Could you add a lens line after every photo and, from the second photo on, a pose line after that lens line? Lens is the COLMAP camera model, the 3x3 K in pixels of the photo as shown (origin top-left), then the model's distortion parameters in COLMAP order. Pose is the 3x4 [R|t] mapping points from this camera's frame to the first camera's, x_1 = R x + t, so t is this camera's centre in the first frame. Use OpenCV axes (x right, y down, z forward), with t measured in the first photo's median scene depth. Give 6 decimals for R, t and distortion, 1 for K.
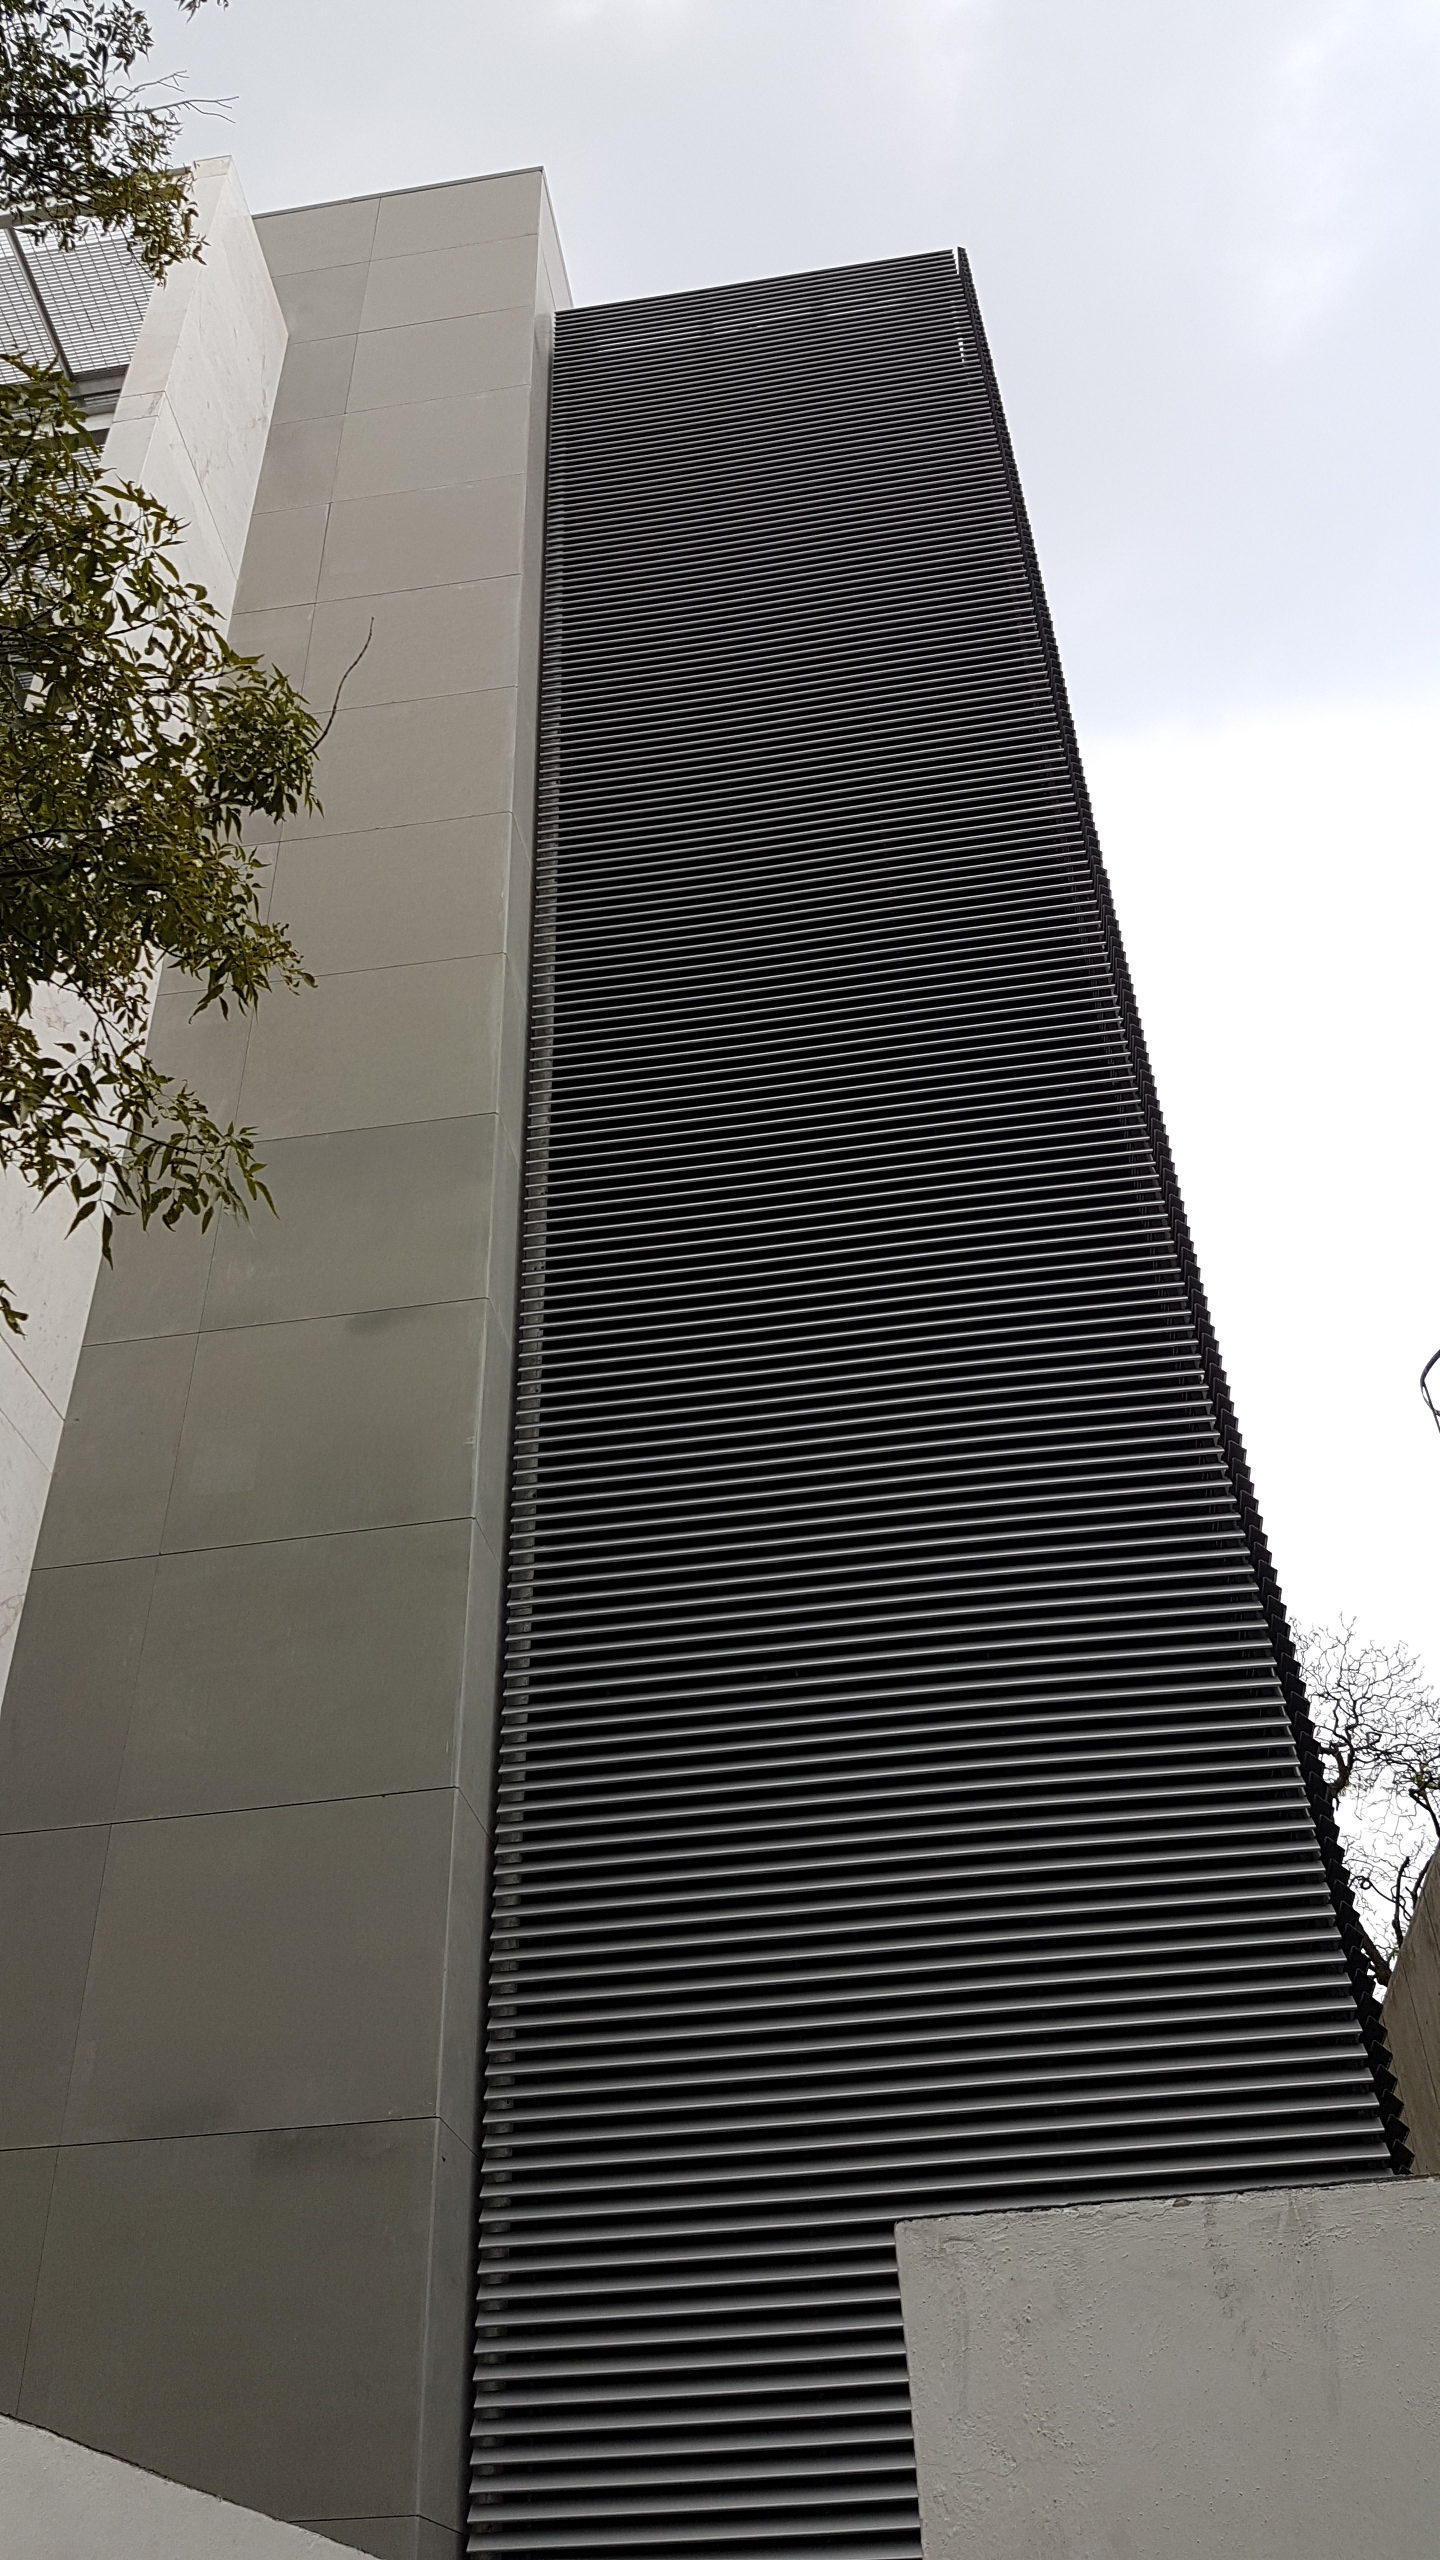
lens RADIAL K [[1955.5, 0, 720.0], [0, 1955.5, 1280.0], [0, 0, 1]] dist [0.243043, -0.530153]
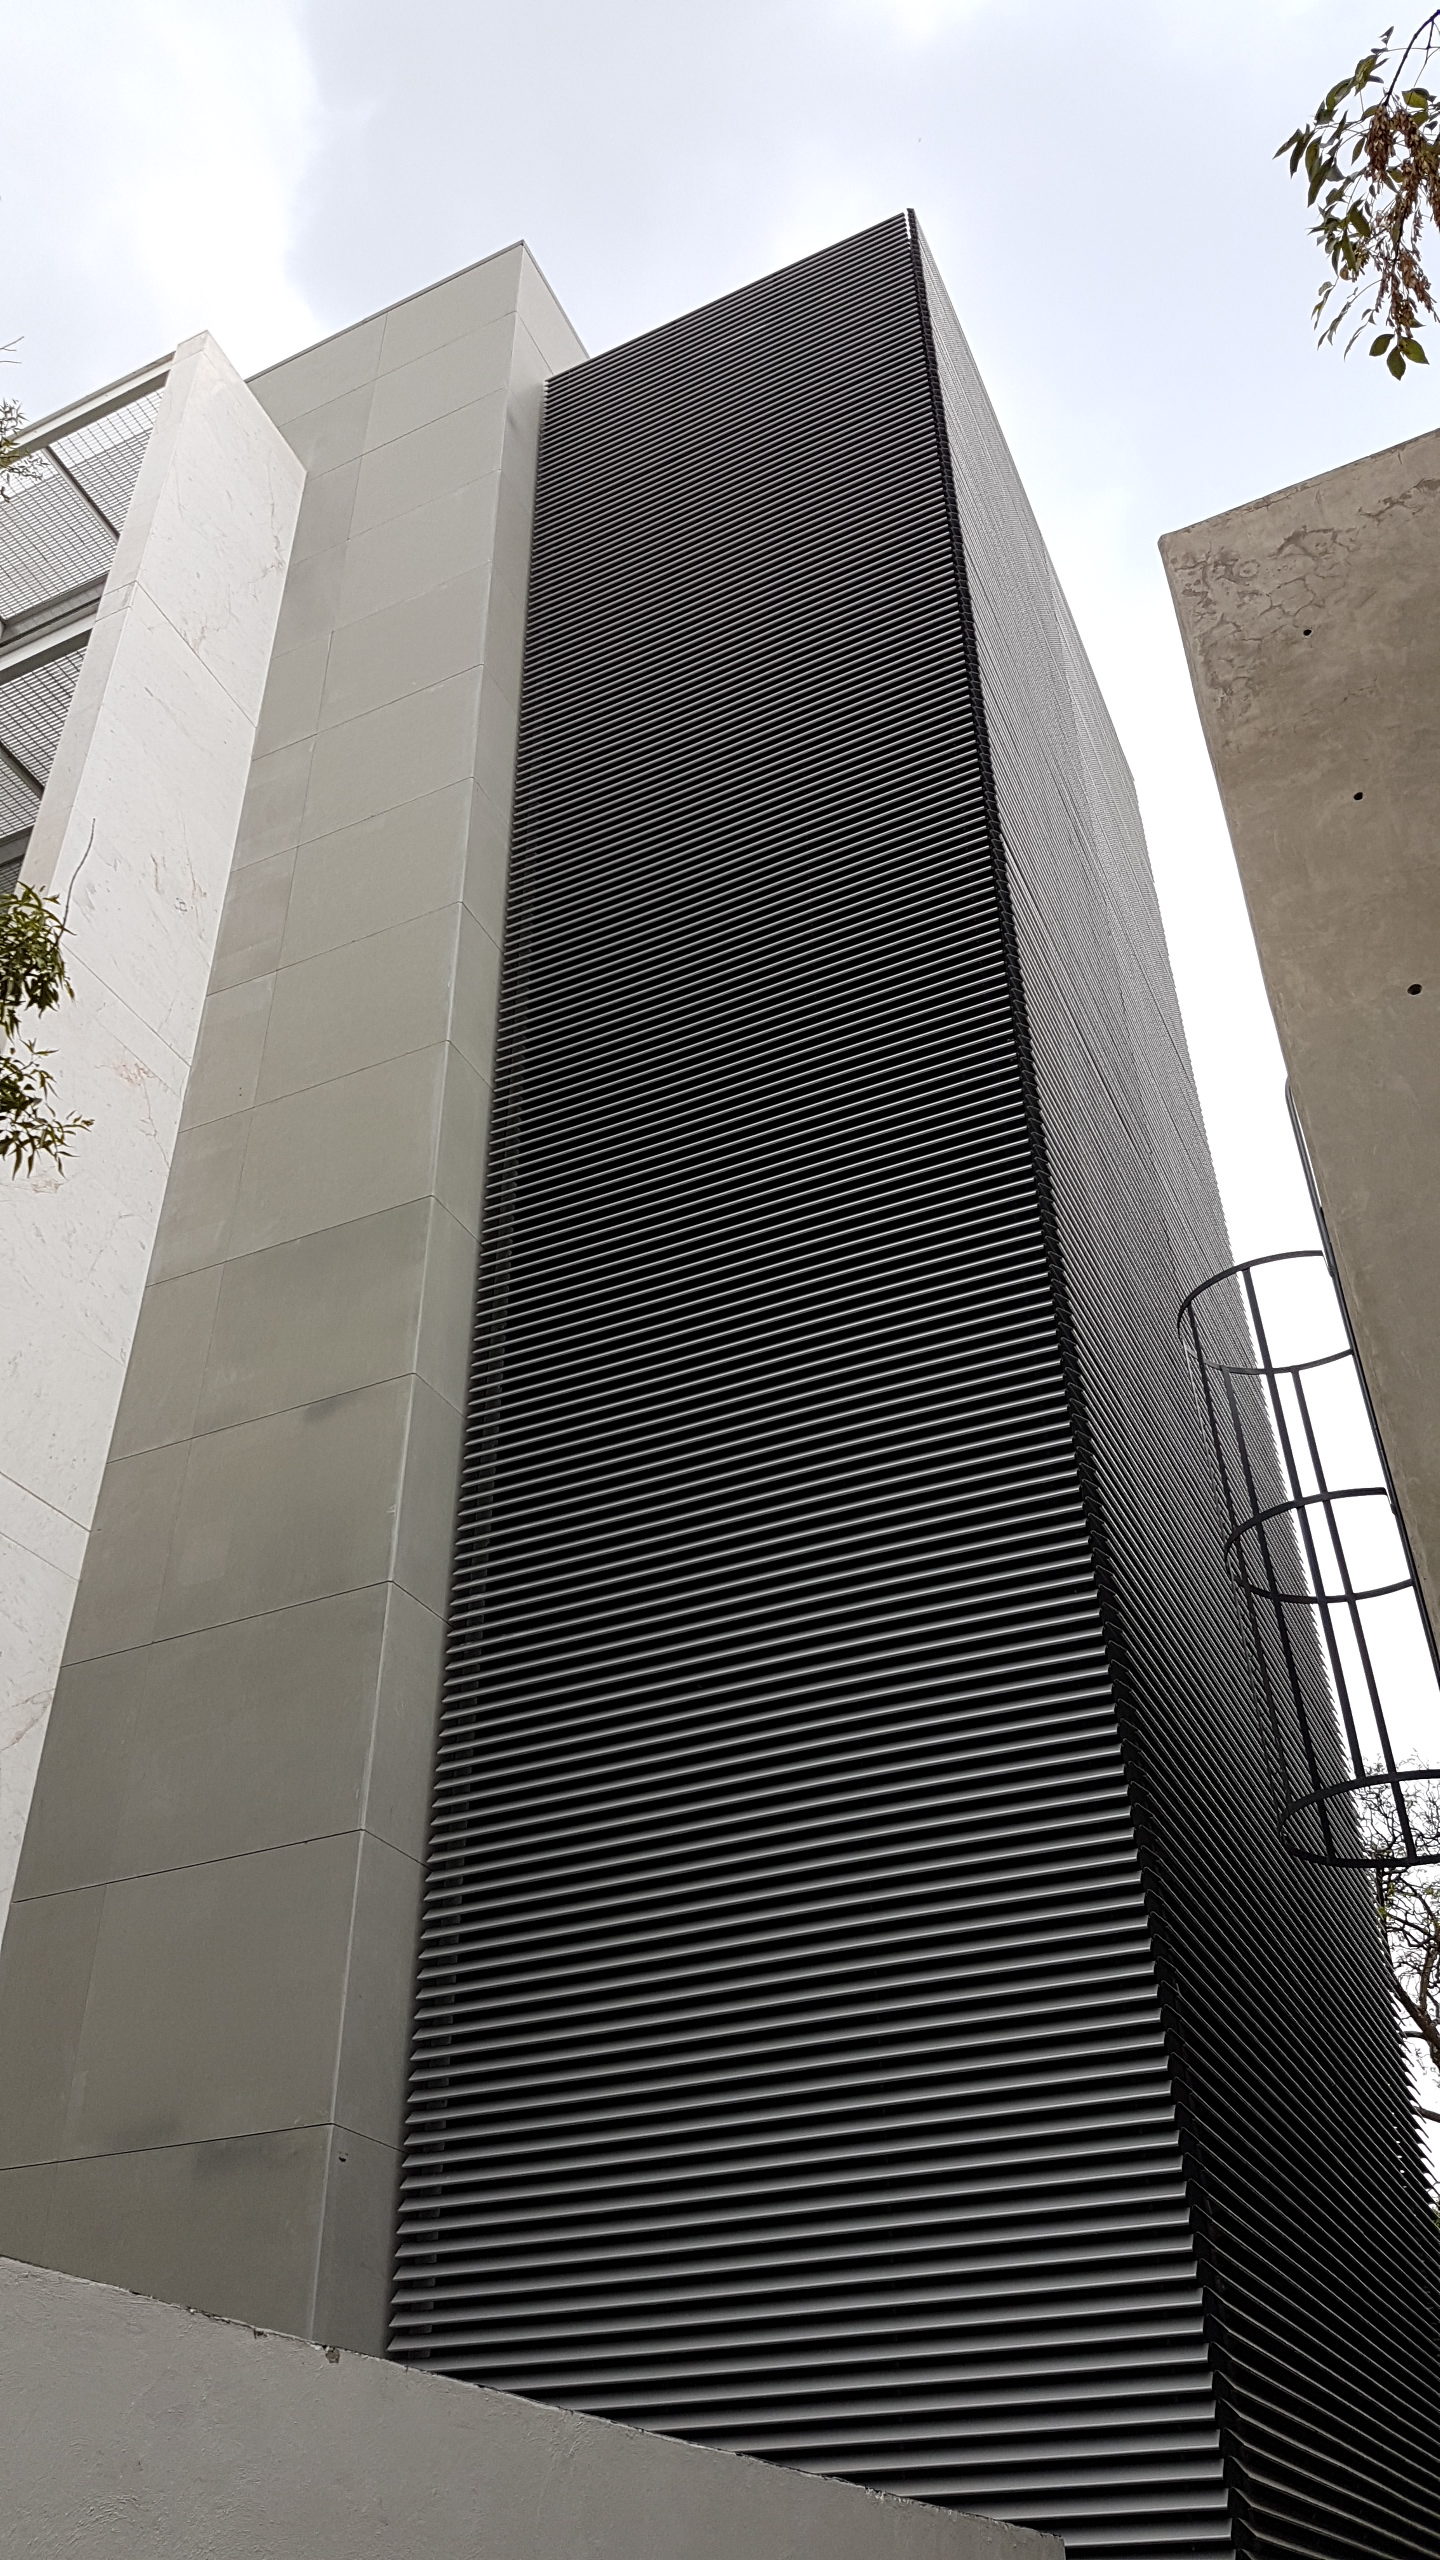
lens RADIAL K [[1955.5, 0, 720.0], [0, 1955.5, 1280.0], [0, 0, 1]] dist [0.243043, -0.530153]
pose [[0.956475, -0.155563, -0.246893, 0.331728], [0.162785, 0.986621, 0.008986, -0.024727], [0.242192, -0.048786, 0.969001, -0.025659]]
